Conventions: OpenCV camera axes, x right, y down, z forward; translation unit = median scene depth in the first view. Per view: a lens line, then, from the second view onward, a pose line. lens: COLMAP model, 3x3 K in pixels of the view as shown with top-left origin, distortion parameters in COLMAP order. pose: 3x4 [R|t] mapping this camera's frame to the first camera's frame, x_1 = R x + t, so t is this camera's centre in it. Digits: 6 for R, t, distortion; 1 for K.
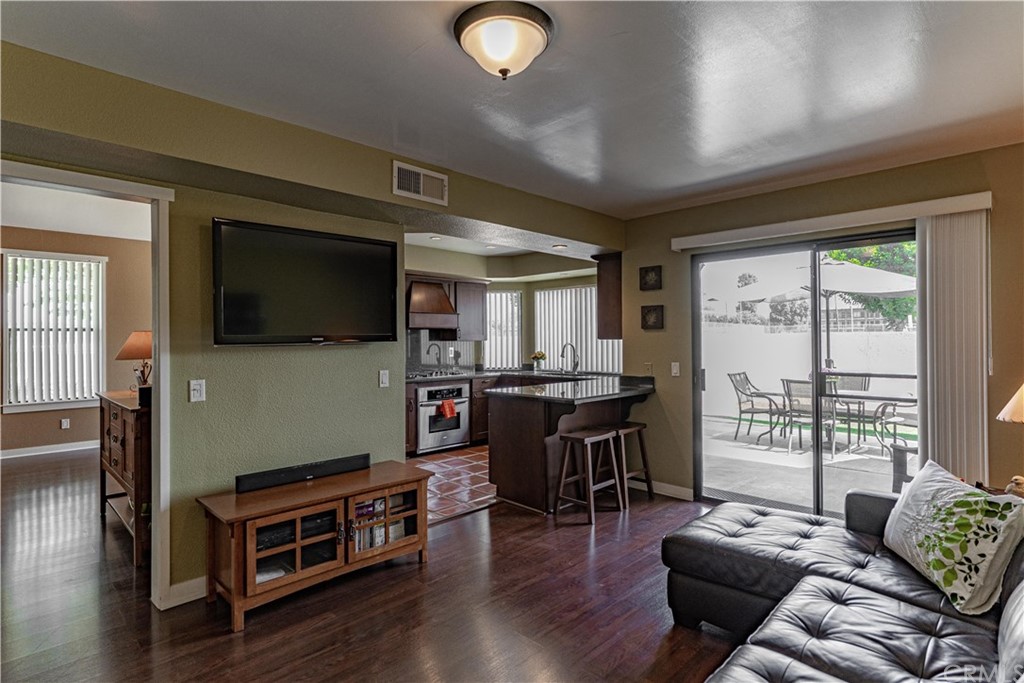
lens RADIAL K [[521.0, 0, 512.0], [0, 521.0, 337.8], [0, 0, 1]] dist [-0.008147, 0.004839]
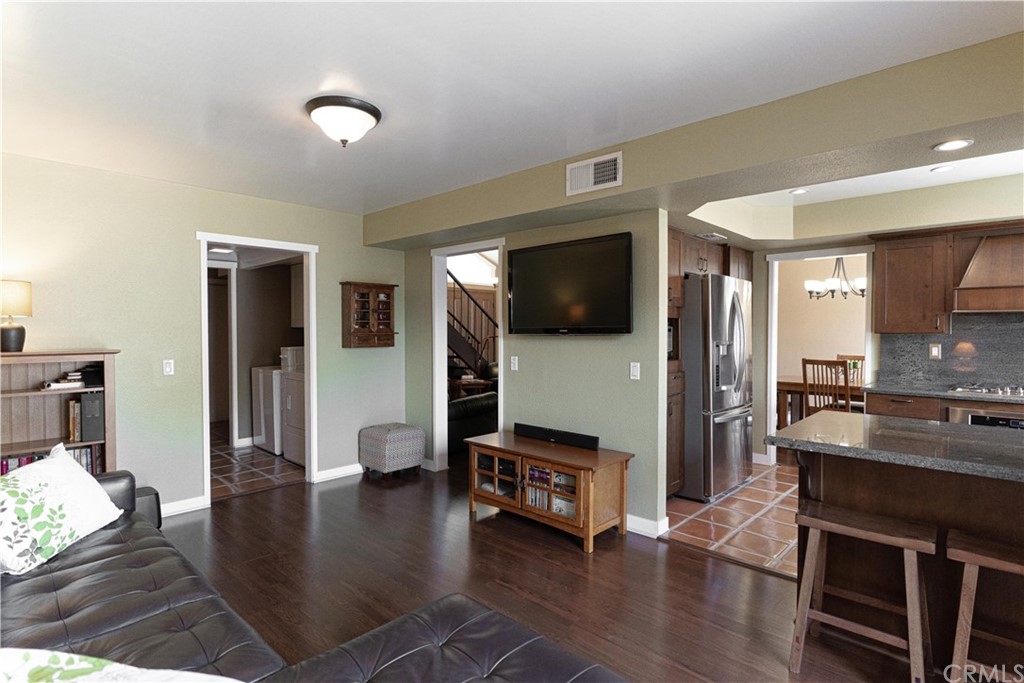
lens RADIAL K [[521.0, 0, 514.0], [0, 521.0, 337.8], [0, 0, 1]] dist [-0.008147, 0.004839]
pose [[0.028817, 0.022419, -0.999333, 0.419974], [0.001742, 0.999746, 0.022479, -0.003994], [0.999583, -0.002388, 0.028771, 0.423039]]
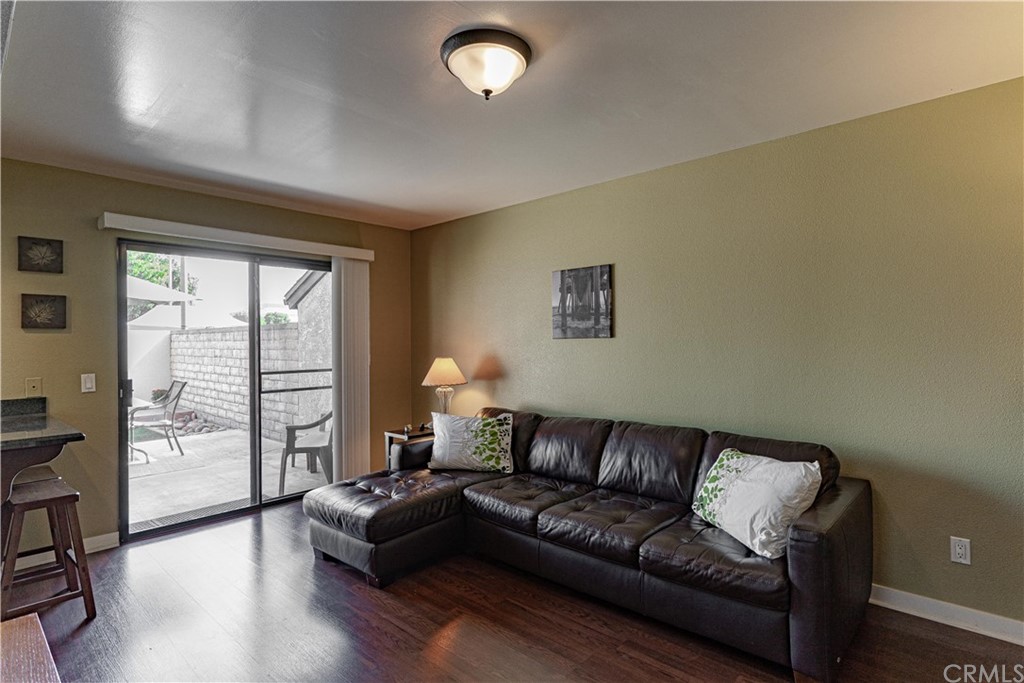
lens RADIAL K [[521.0, 0, 513.9], [0, 521.0, 336.0], [0, 0, 1]] dist [-0.008147, 0.004839]
pose [[-0.038826, 0.017869, 0.999086, -0.331049], [0.006706, 0.999822, -0.017621, 0.006832], [-0.999223, 0.006016, -0.038939, 0.294518]]
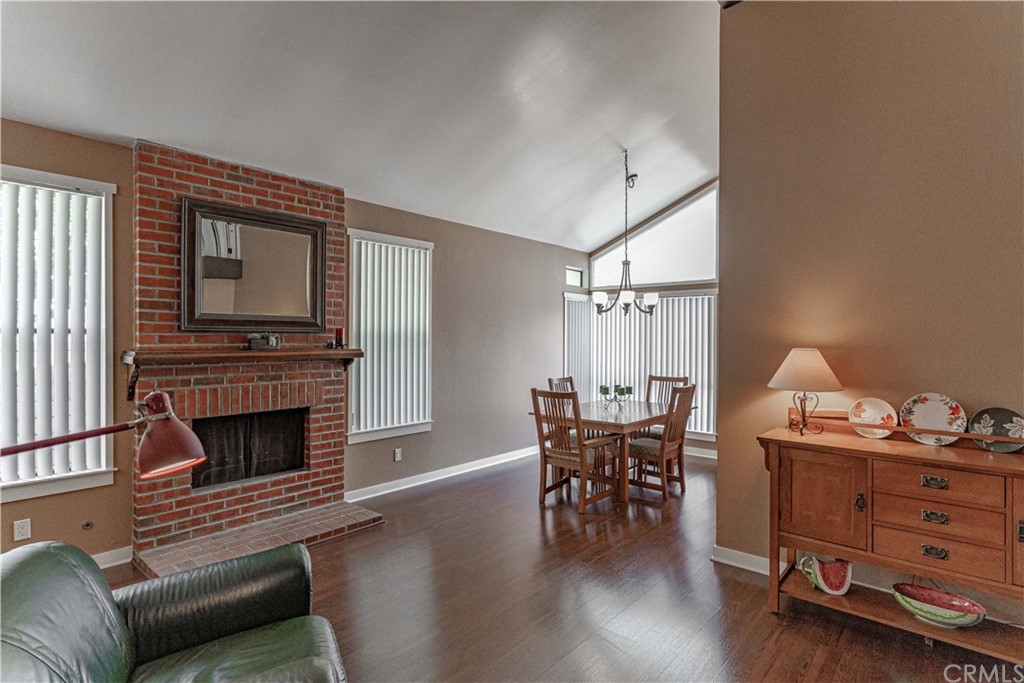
lens RADIAL K [[521.0, 0, 513.3], [0, 521.0, 338.6], [0, 0, 1]] dist [-0.008147, 0.004839]
pose [[0.997051, 0.013230, 0.075589, -0.781818], [-0.013731, 0.999887, 0.006104, -0.019209], [-0.075500, -0.007124, 0.997120, 0.225159]]
